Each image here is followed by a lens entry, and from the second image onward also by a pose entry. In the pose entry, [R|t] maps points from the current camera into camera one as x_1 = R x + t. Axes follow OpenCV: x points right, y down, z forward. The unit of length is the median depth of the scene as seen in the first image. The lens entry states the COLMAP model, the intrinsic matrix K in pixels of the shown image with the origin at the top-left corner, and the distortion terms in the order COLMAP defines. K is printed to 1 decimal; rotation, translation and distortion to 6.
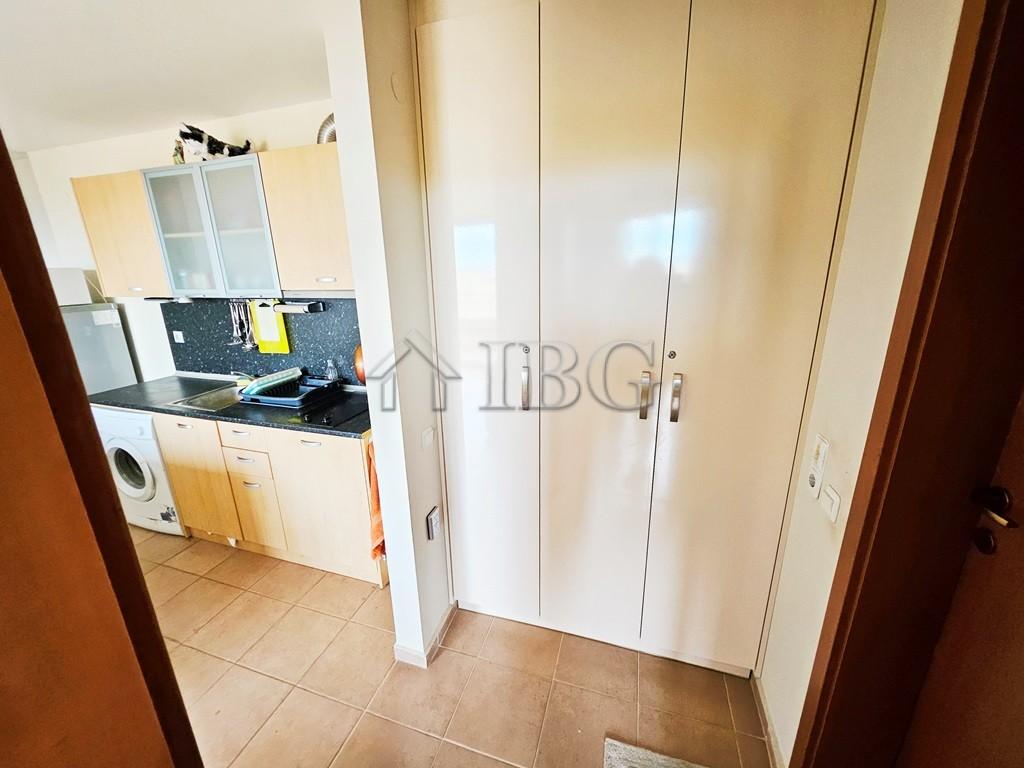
lens RADIAL K [[409.4, 0, 512.0], [0, 409.4, 384.0], [0, 0, 1]] dist [0.000510, 0.000646]
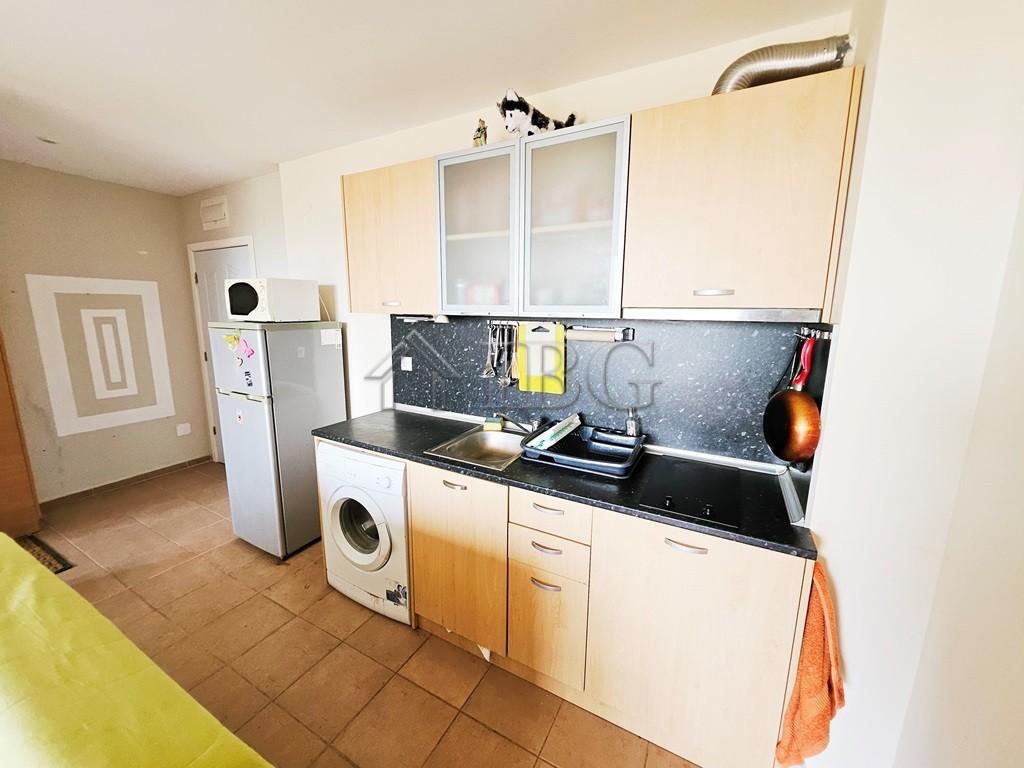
lens RADIAL K [[409.4, 0, 512.0], [0, 409.4, 384.0], [0, 0, 1]] dist [0.000510, 0.000646]
pose [[0.981929, 0.063333, -0.178339, -0.533653], [-0.079741, 0.993065, -0.086390, -0.021625], [0.171630, 0.099050, 0.980169, 0.259778]]
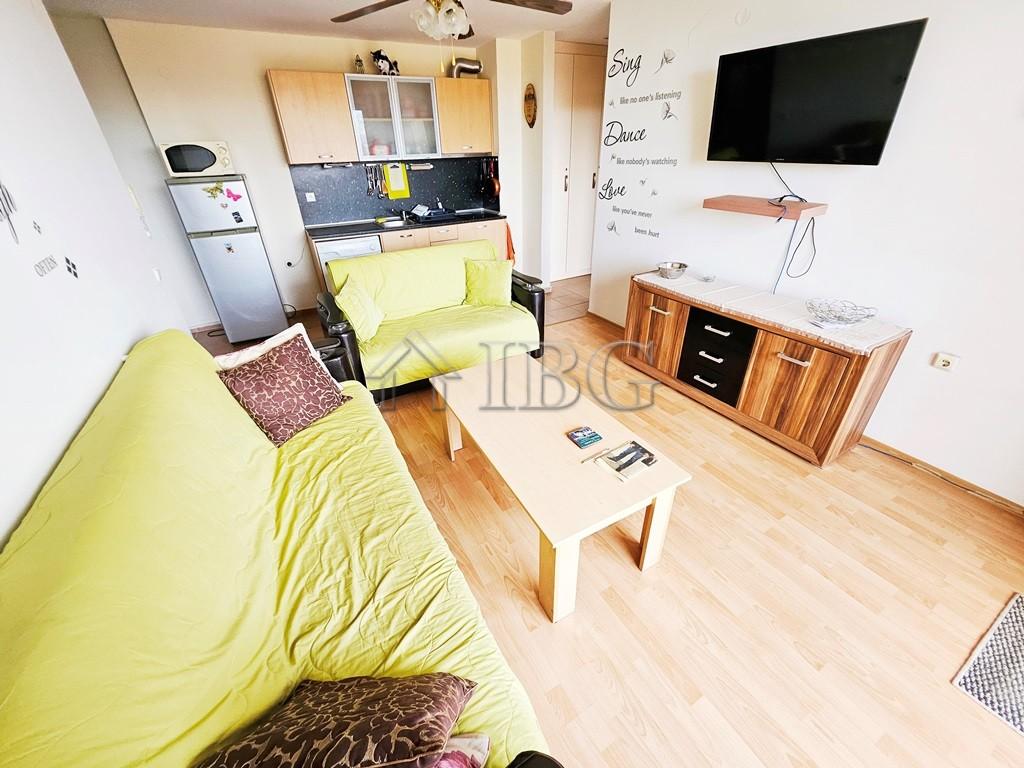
lens RADIAL K [[404.3, 0, 506.5], [0, 404.3, 379.3], [0, 0, 1]] dist [-0.000490, -0.000257]
pose [[0.689221, -0.360137, 0.628709, -1.723359], [0.215902, 0.930385, 0.296261, 0.240324], [-0.691636, -0.068450, 0.718996, -0.609951]]
